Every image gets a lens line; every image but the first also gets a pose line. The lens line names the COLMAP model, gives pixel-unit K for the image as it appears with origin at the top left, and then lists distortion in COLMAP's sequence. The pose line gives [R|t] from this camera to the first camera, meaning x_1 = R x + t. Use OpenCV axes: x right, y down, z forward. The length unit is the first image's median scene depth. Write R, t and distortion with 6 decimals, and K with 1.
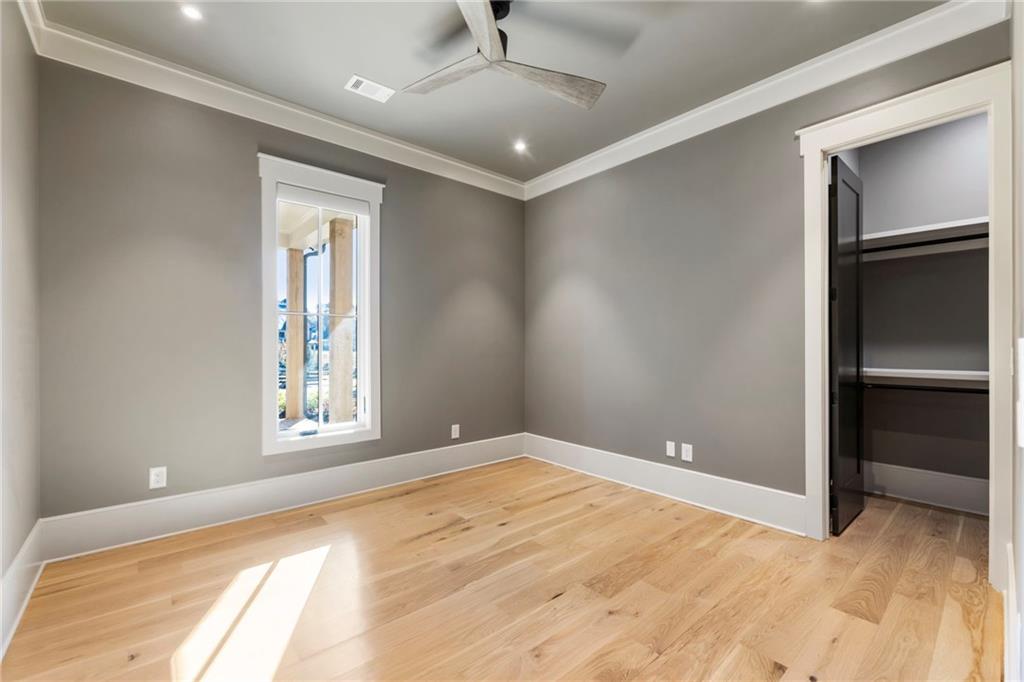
lens RADIAL K [[420.1, 0, 506.6], [0, 420.1, 345.5], [0, 0, 1]] dist [-0.003674, -0.000642]
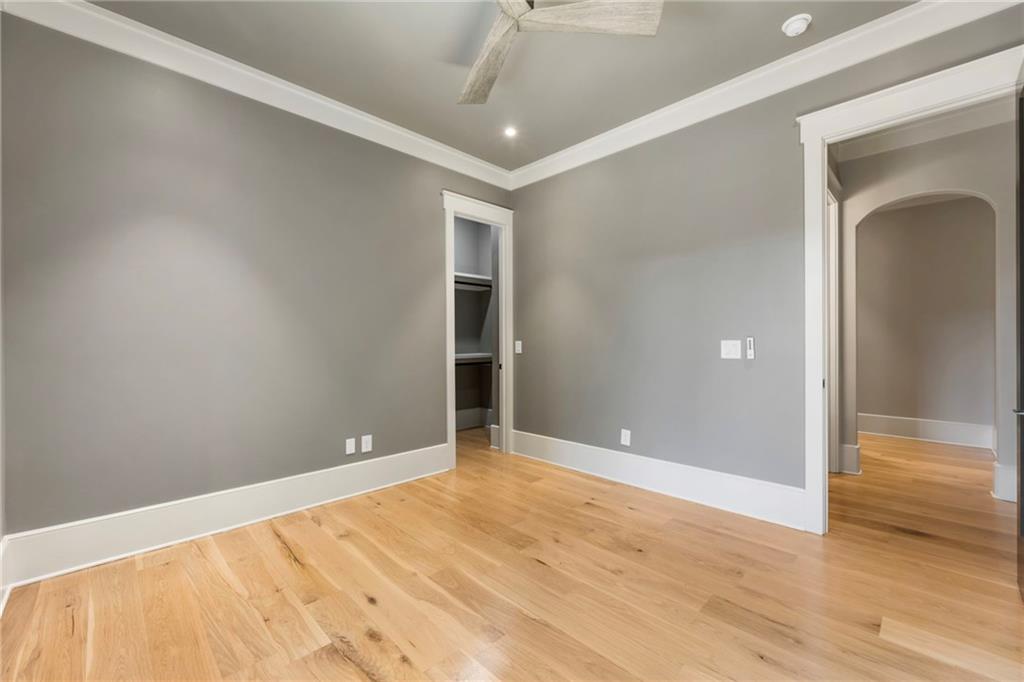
lens RADIAL K [[420.1, 0, 507.2], [0, 420.1, 339.1], [0, 0, 1]] dist [-0.003674, -0.000642]
pose [[-0.067739, 0.005340, 0.997689, -0.680549], [-0.000641, 0.999985, -0.005396, 0.005212], [-0.997703, -0.001005, -0.067735, 0.799614]]
